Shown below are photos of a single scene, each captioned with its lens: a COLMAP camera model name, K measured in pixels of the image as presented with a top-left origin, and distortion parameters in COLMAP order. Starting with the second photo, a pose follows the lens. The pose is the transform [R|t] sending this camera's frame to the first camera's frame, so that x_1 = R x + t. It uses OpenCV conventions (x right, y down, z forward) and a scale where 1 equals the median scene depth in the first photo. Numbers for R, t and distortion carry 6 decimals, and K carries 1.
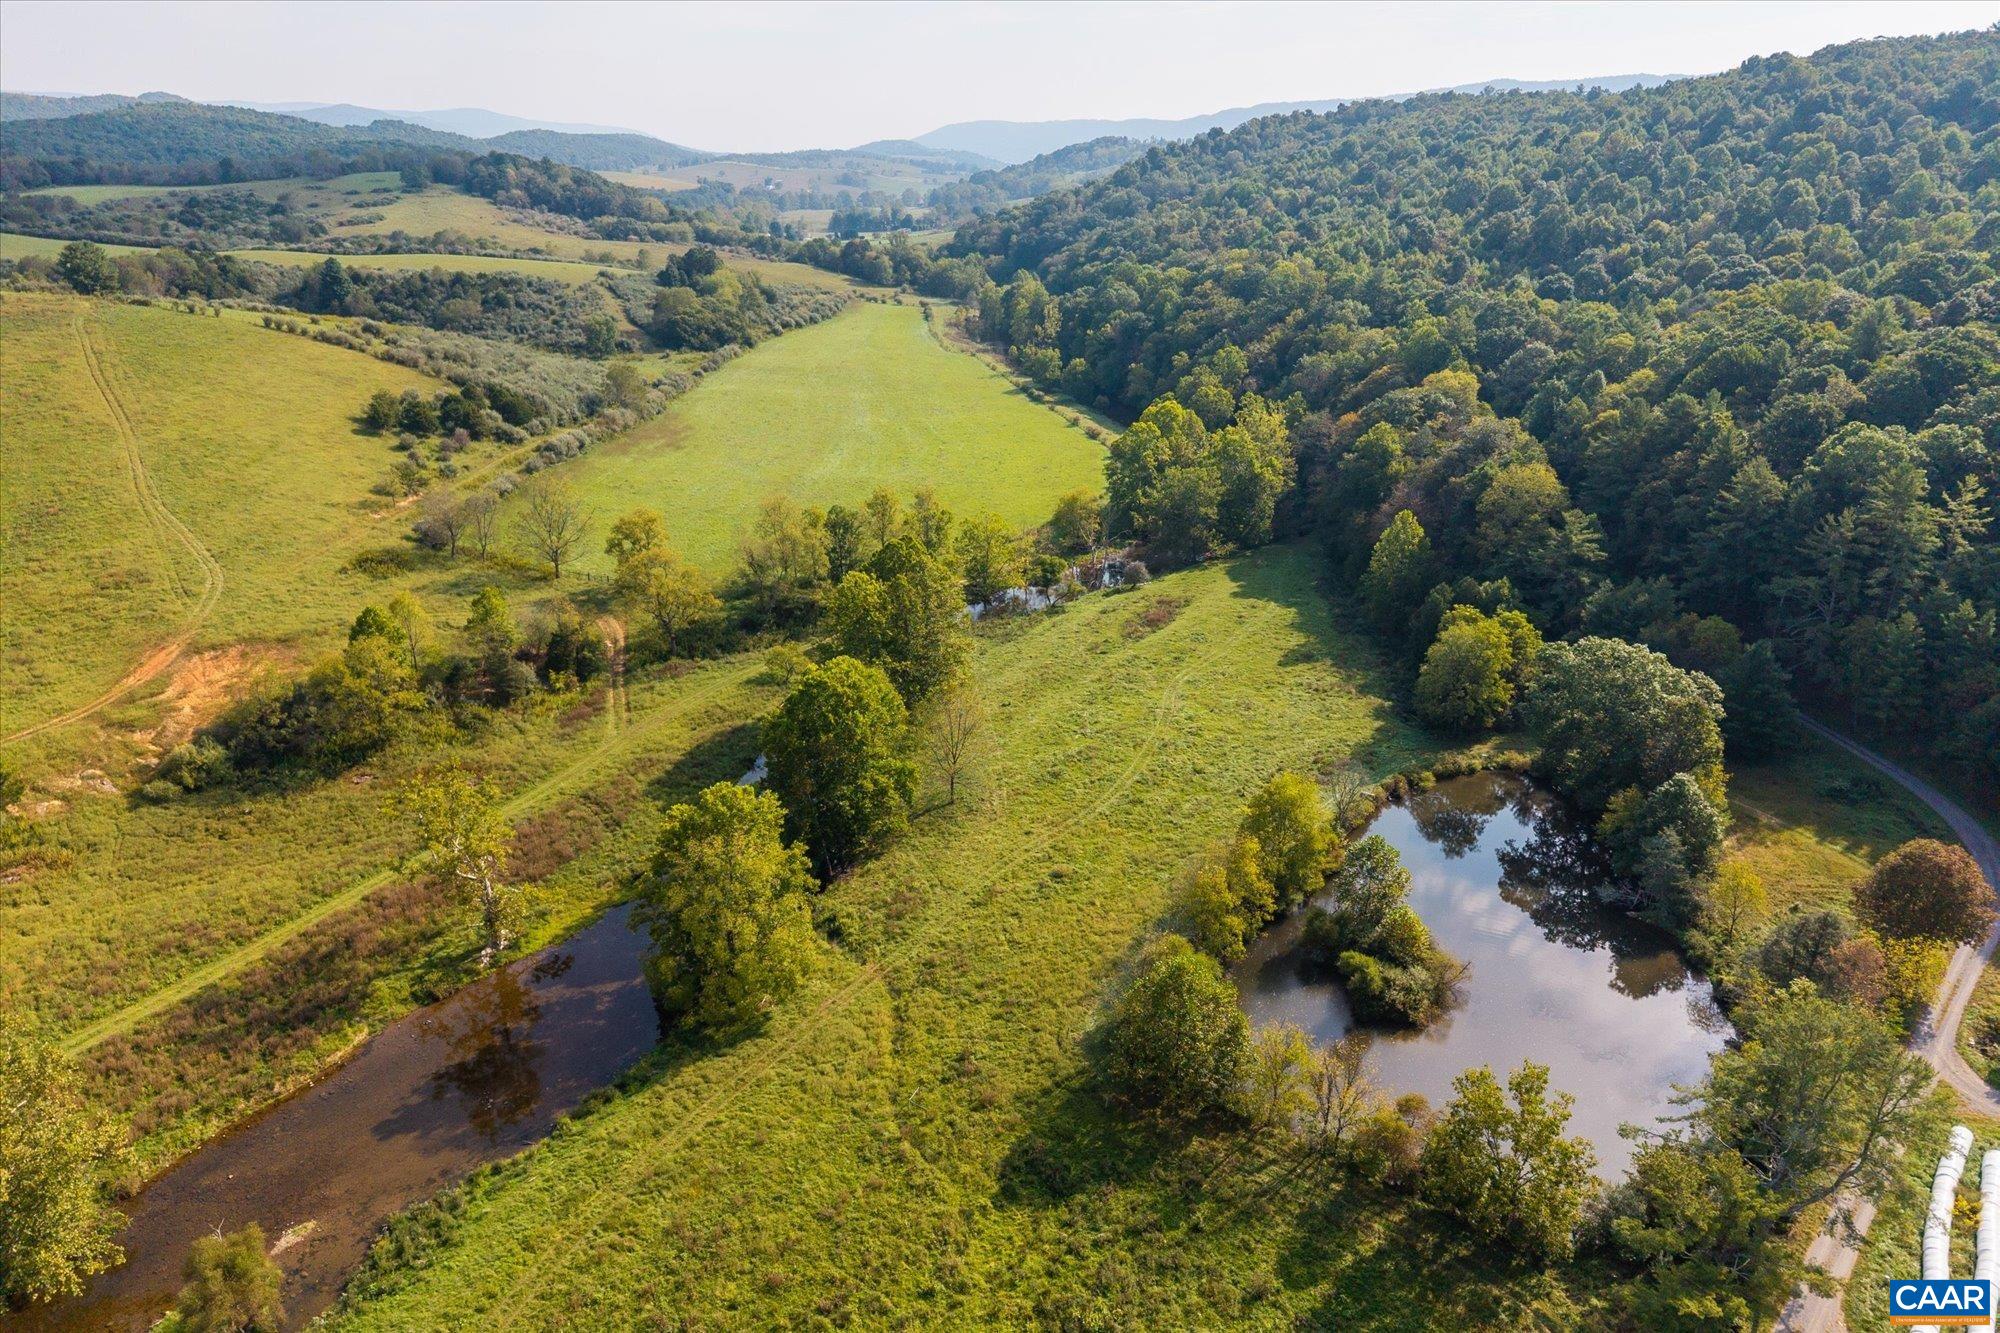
lens RADIAL K [[1349.4, 0, 1000.0], [0, 1349.4, 666.5], [0, 0, 1]] dist [0.018243, -0.006098]
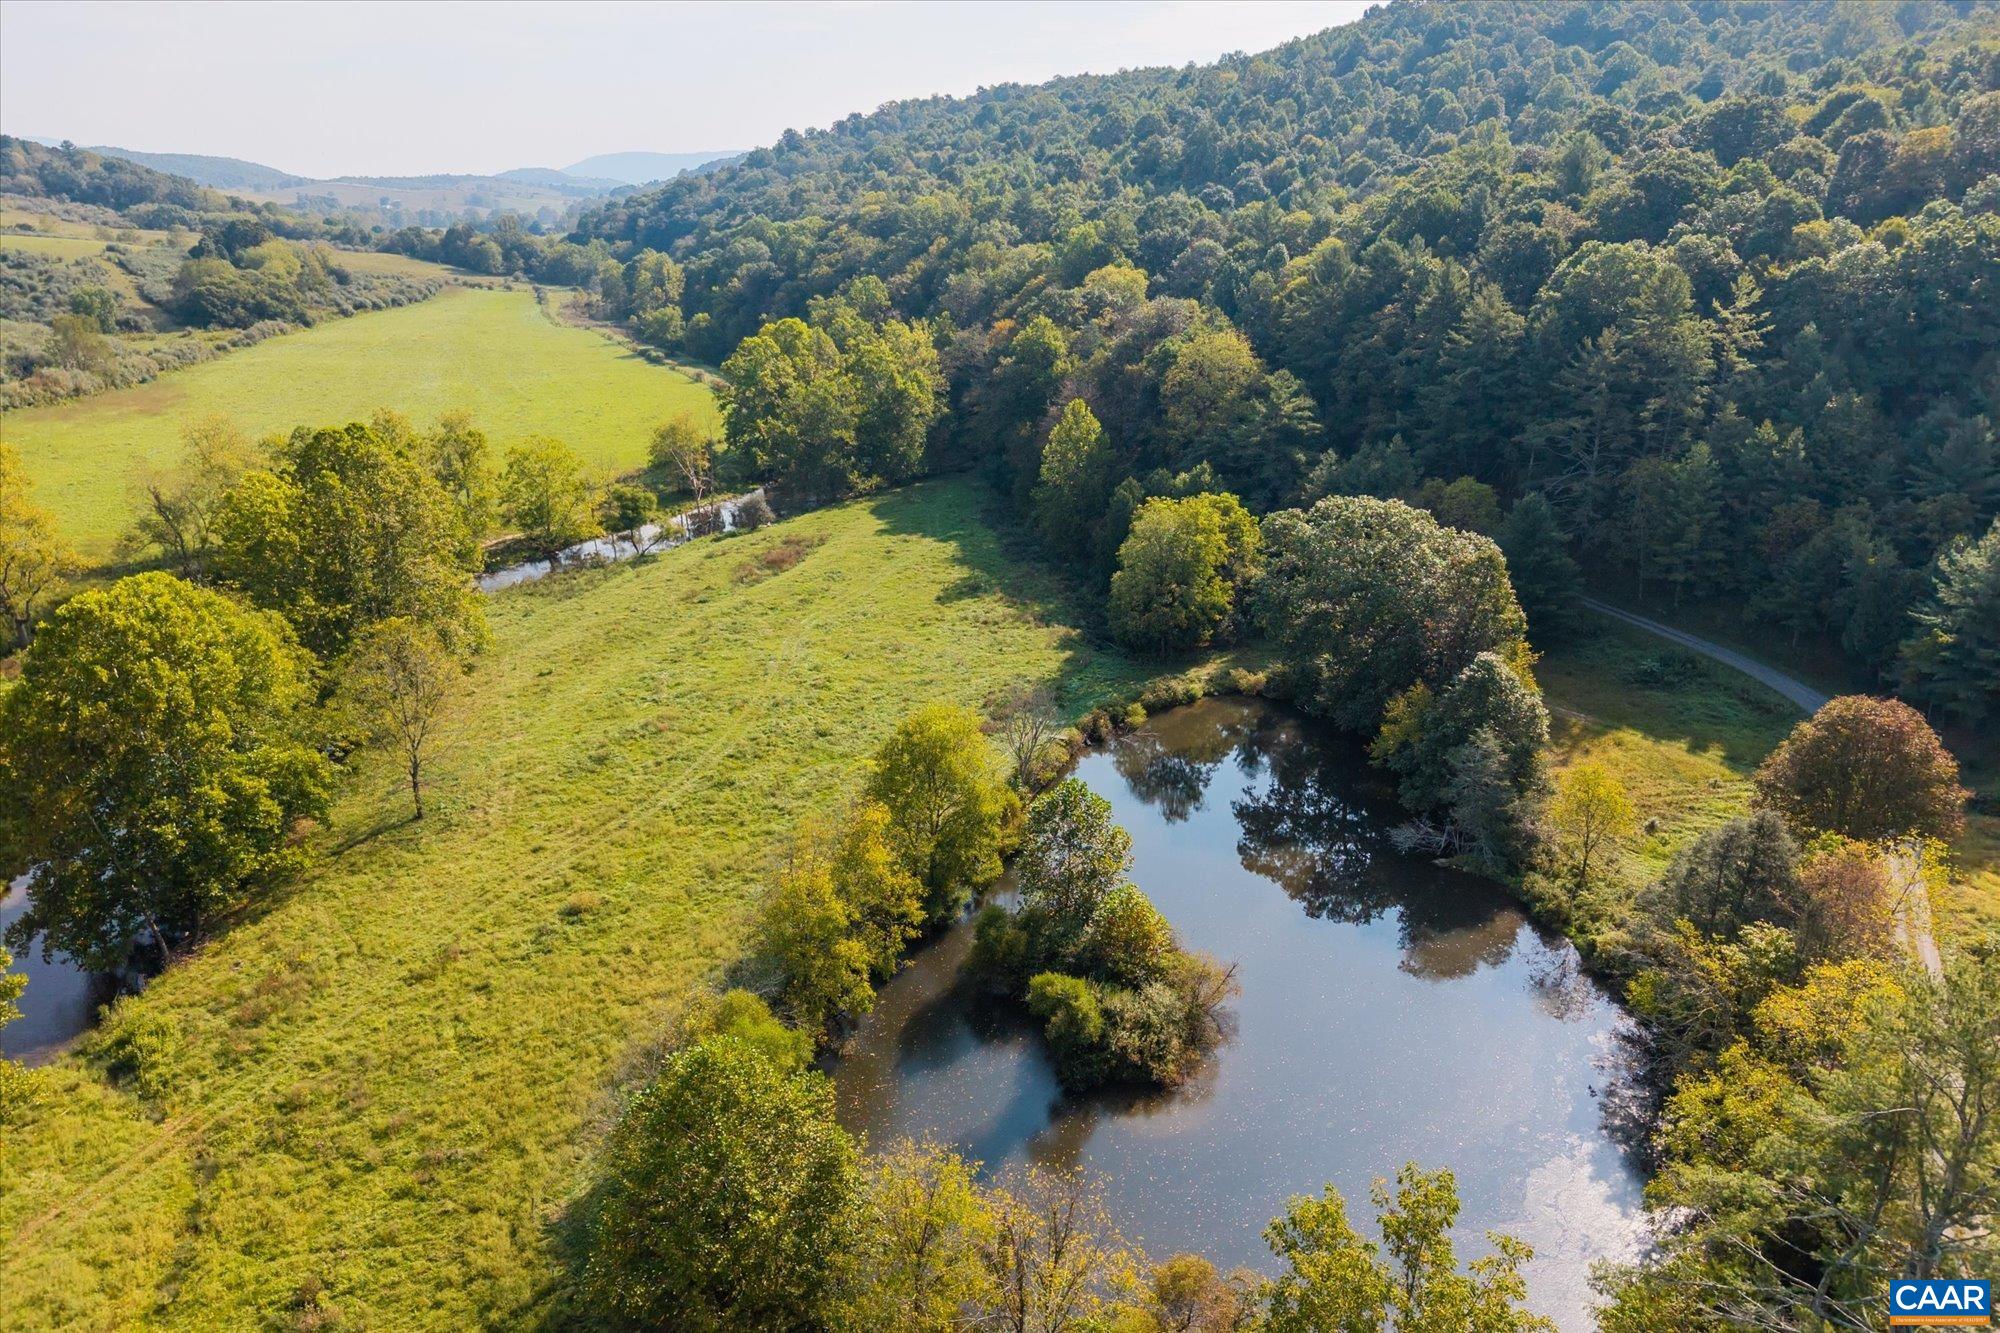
lens RADIAL K [[1342.2, 0, 1004.8], [0, 1342.2, 664.6], [0, 0, 1]] dist [0.060112, -0.067902]
pose [[0.971155, -0.080842, 0.224327, 0.076638], [0.086084, 0.996194, -0.013670, 0.052648], [-0.222368, 0.032586, 0.974418, 0.271607]]
